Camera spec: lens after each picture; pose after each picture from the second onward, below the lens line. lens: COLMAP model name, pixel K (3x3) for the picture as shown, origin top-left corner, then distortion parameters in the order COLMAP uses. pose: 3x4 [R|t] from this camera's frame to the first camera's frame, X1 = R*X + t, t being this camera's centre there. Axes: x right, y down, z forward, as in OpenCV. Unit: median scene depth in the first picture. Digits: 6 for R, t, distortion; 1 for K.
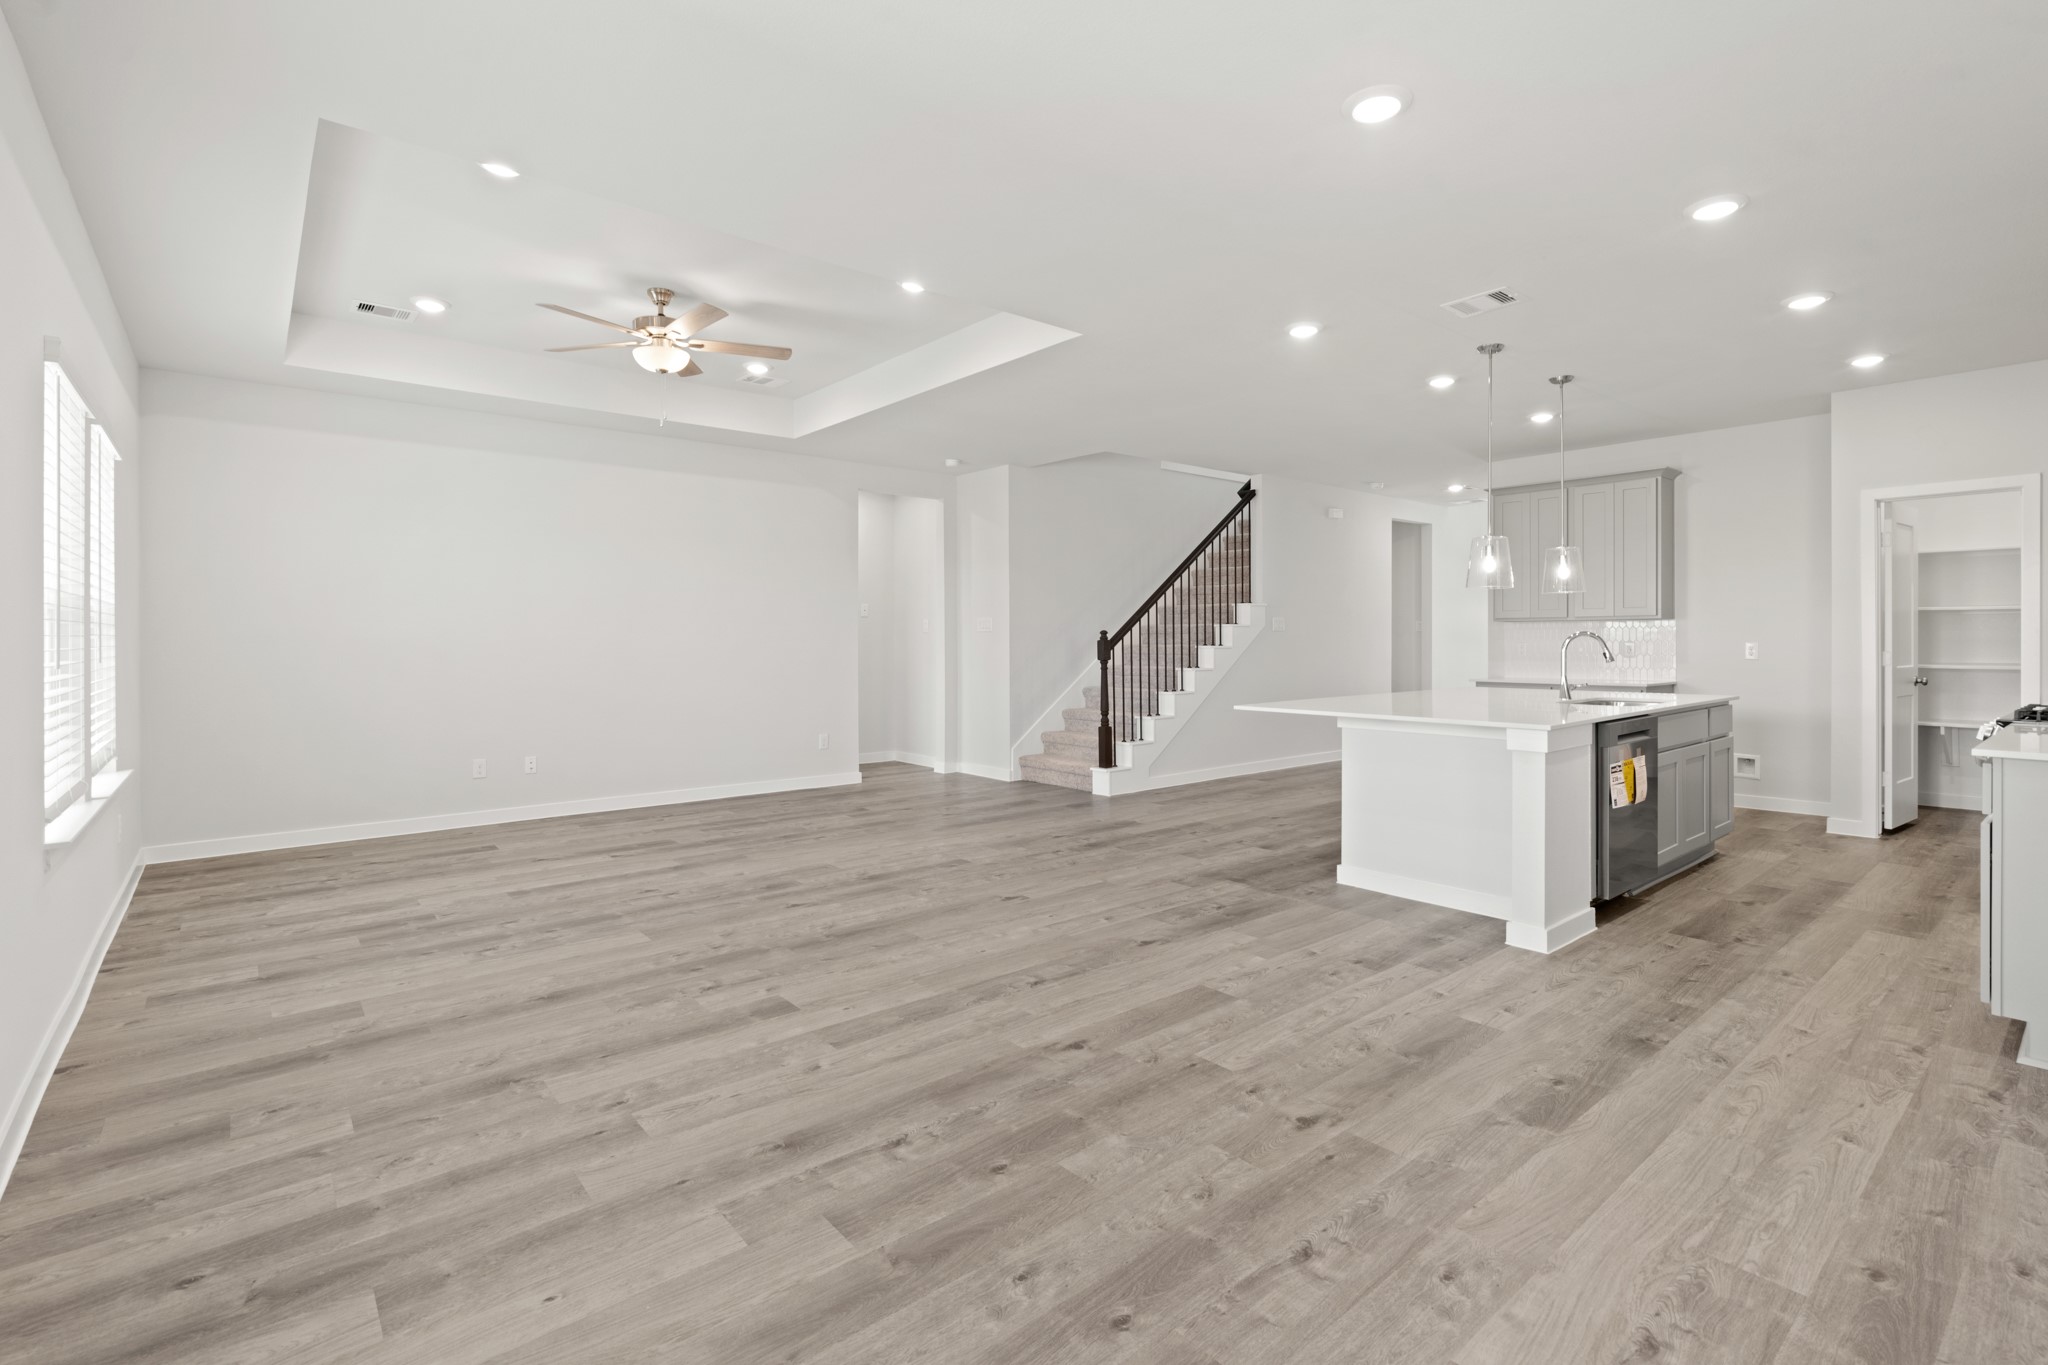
lens RADIAL K [[932.7, 0, 1038.6], [0, 932.7, 635.9], [0, 0, 1]] dist [-0.000359, -0.000060]
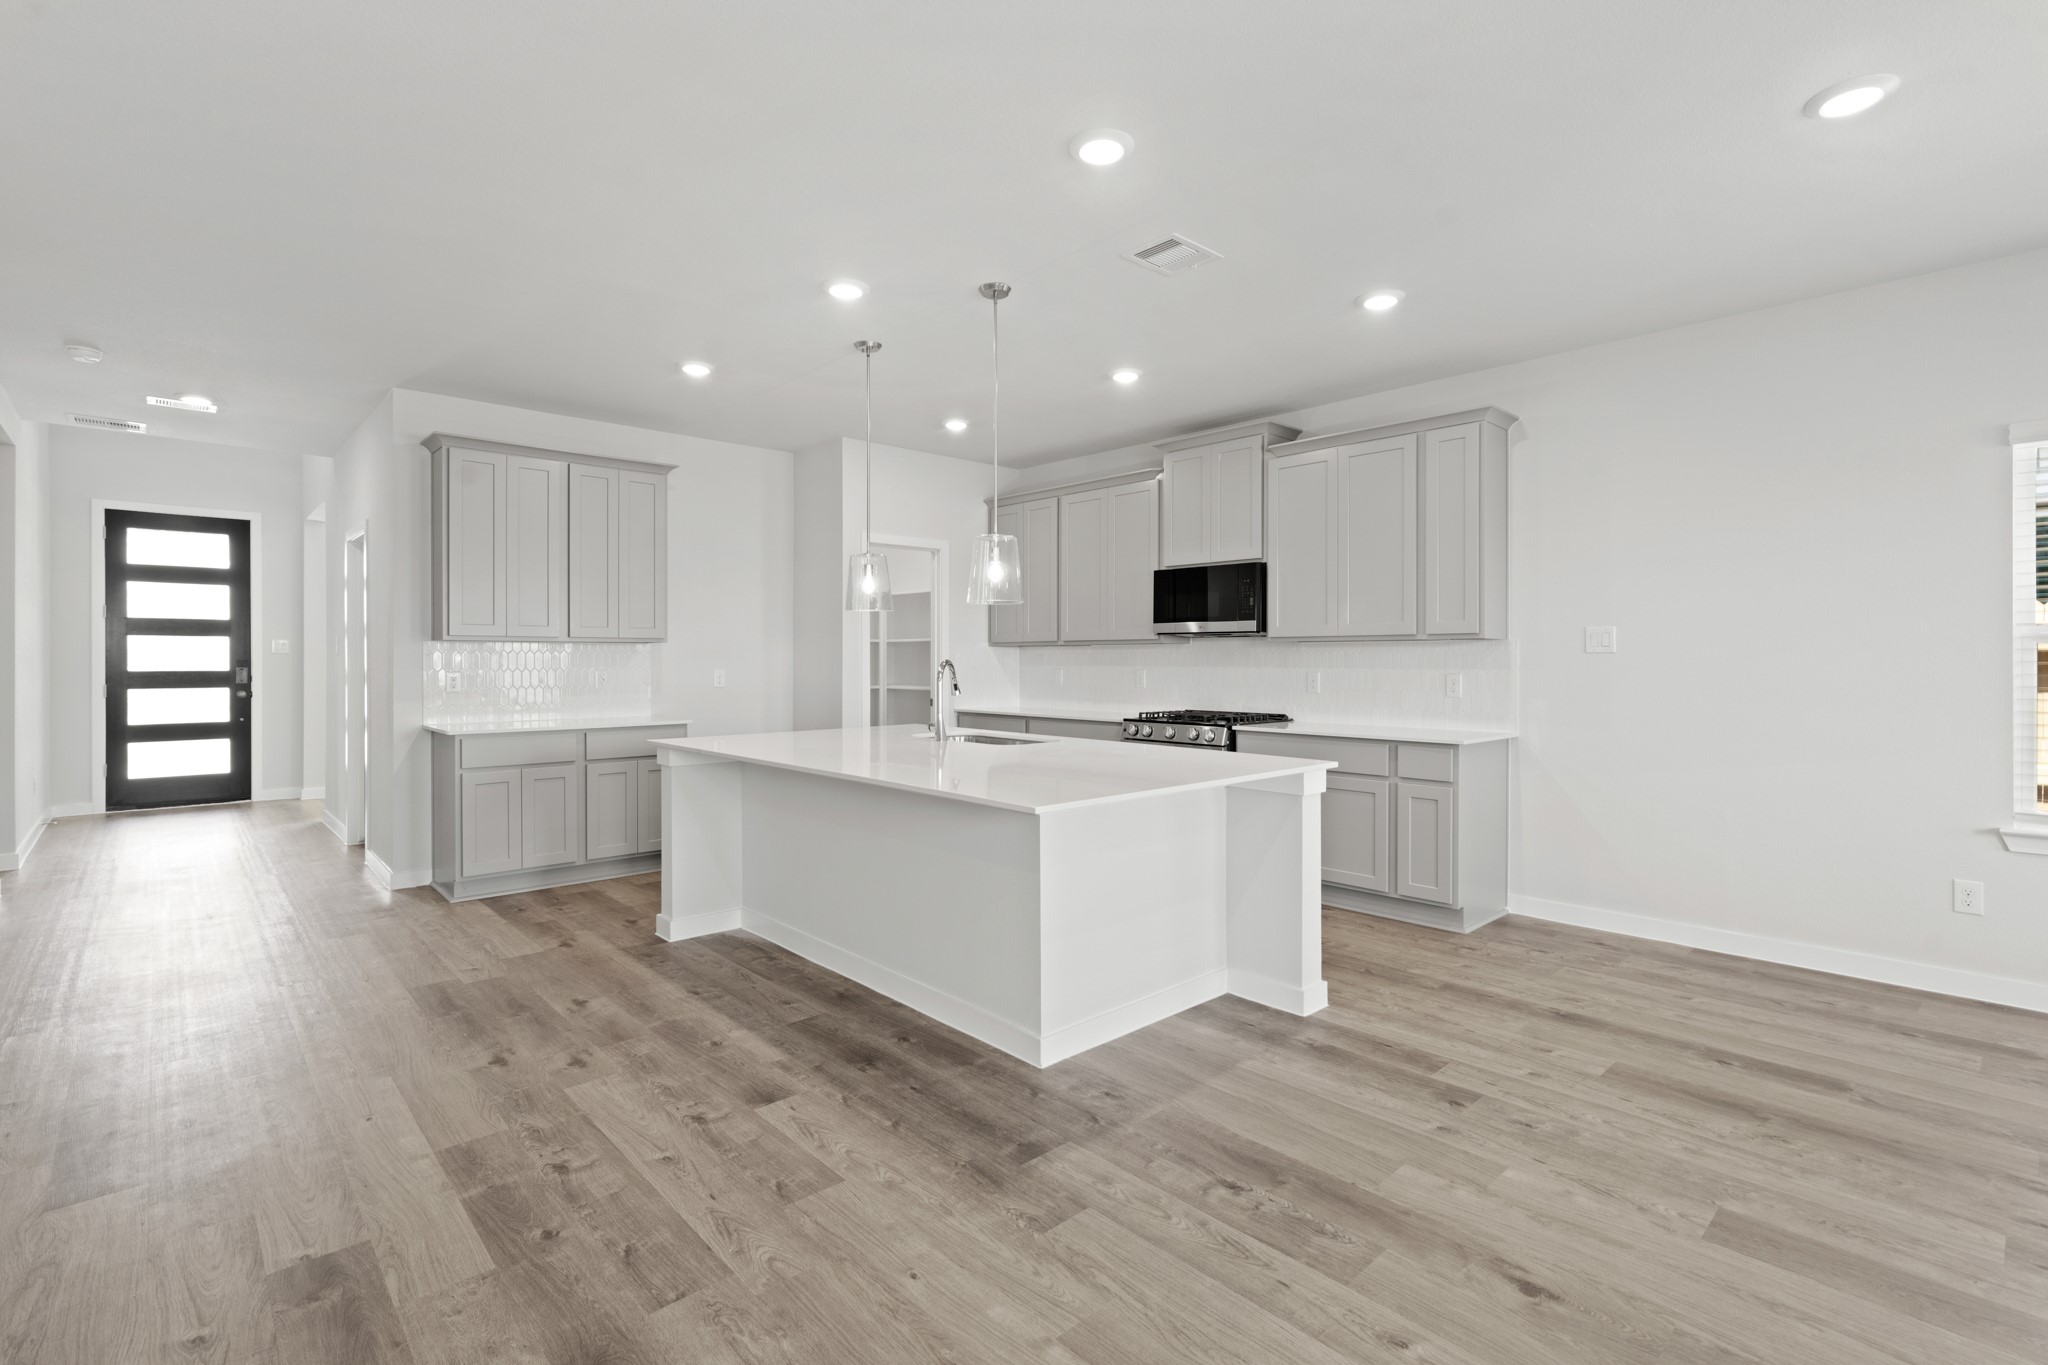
lens RADIAL K [[941.3, 0, 1031.5], [0, 941.3, 663.1], [0, 0, 1]] dist [-0.001756, 0.000190]
pose [[-0.044795, -0.000056, 0.998996, -0.447599], [-0.004009, 0.999992, -0.000124, -0.002258], [-0.998988, -0.004011, -0.044795, 1.551935]]
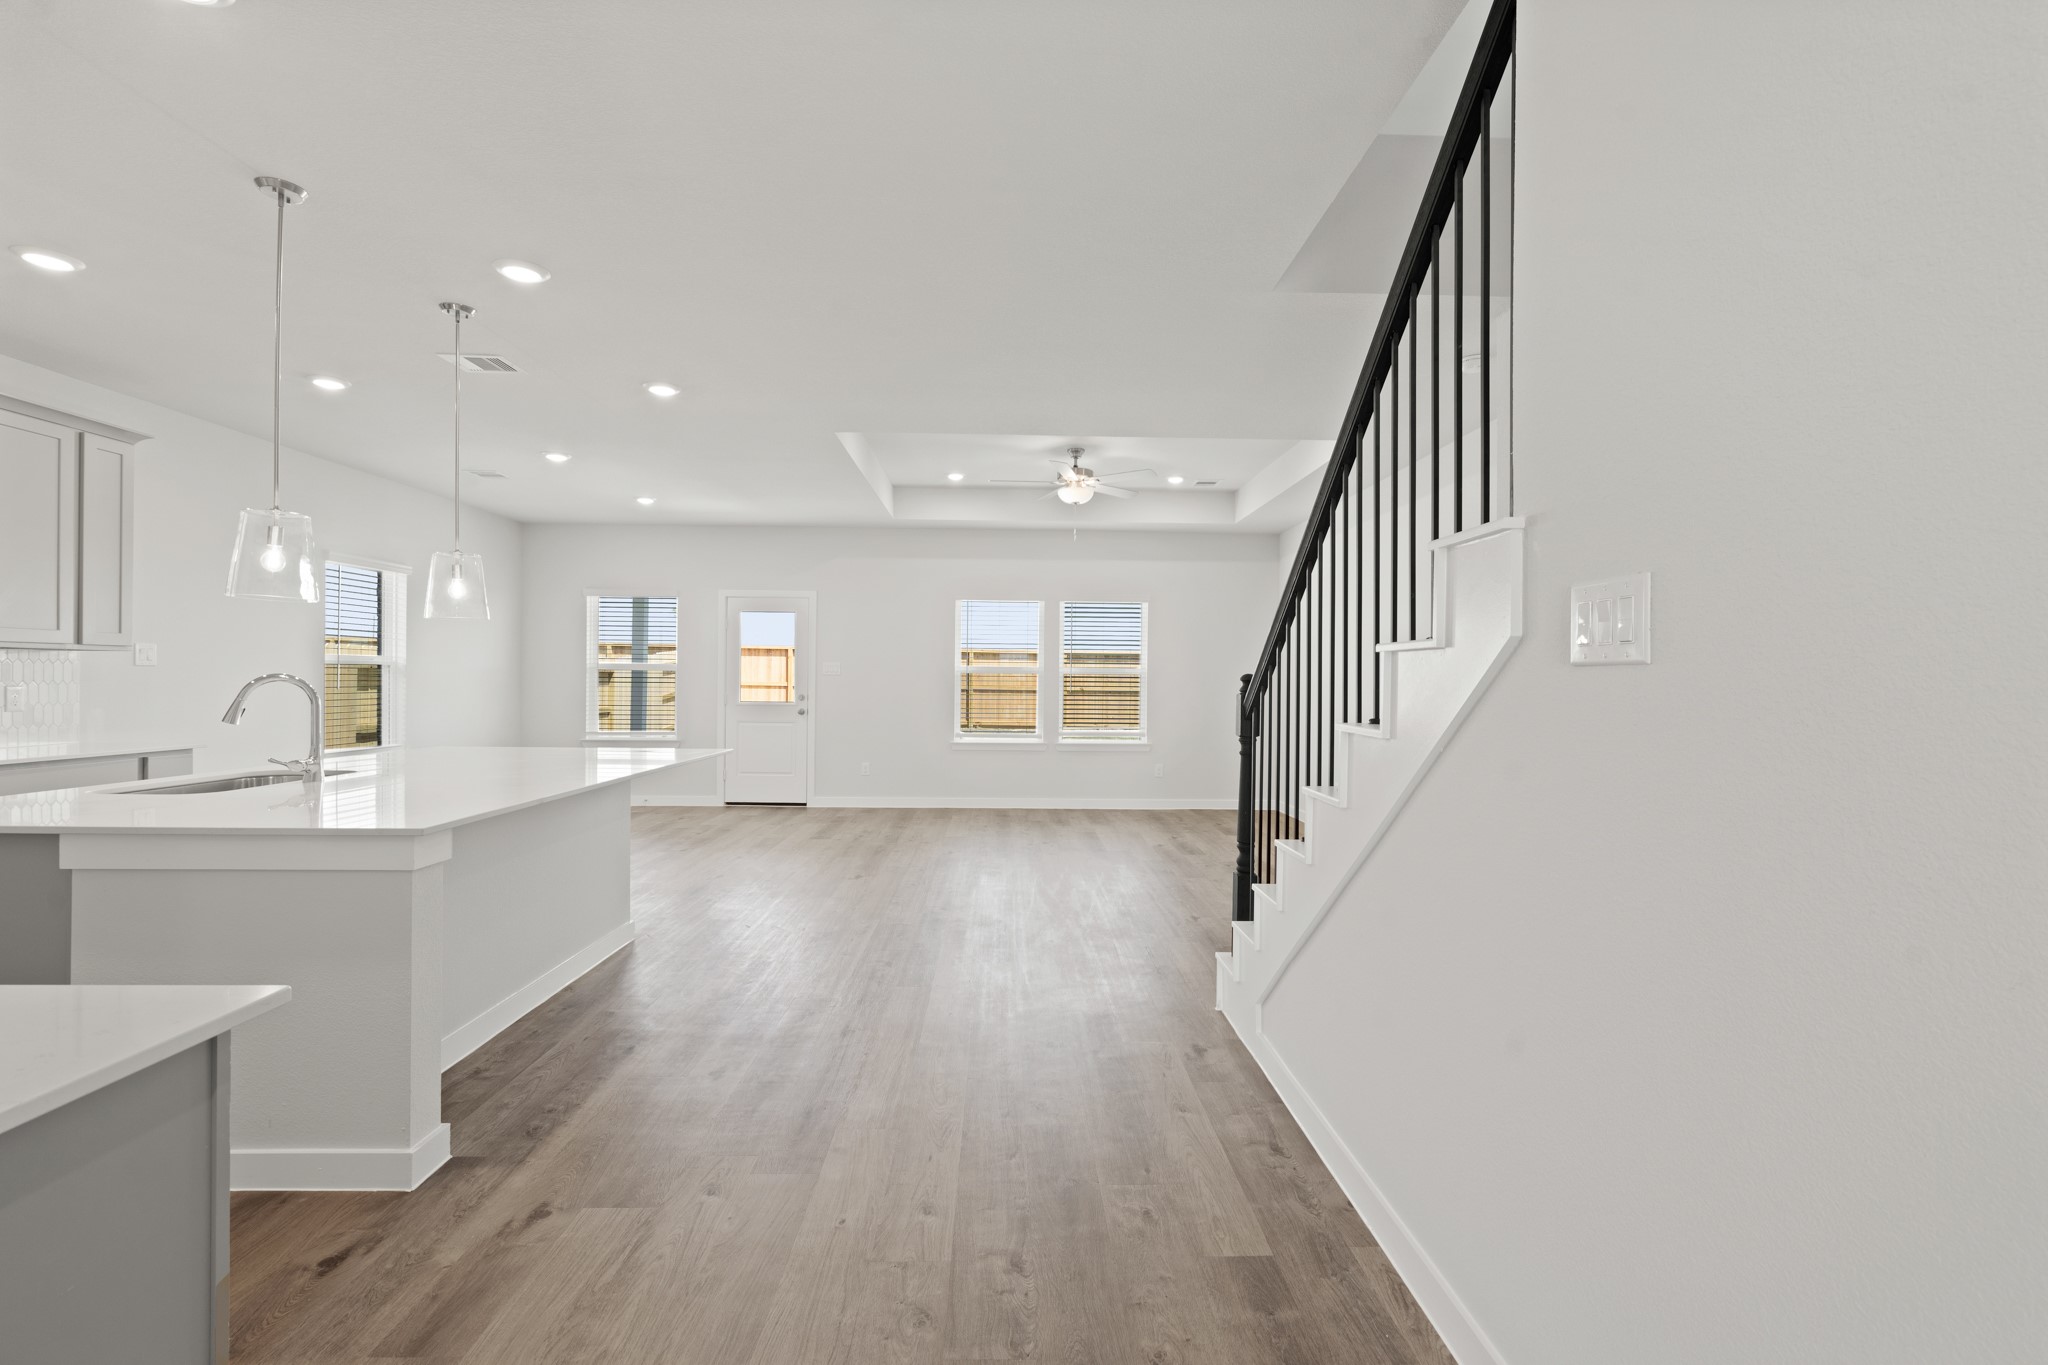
lens RADIAL K [[930.0, 0, 1024.0], [0, 930.0, 682.5], [0, 0, 1]] dist [0.000250, 0.000694]
pose [[-0.627544, -0.002273, -0.778578, 1.226084], [-0.007328, 0.999969, 0.002987, -0.007165], [0.778547, 0.007580, -0.627541, 2.870325]]
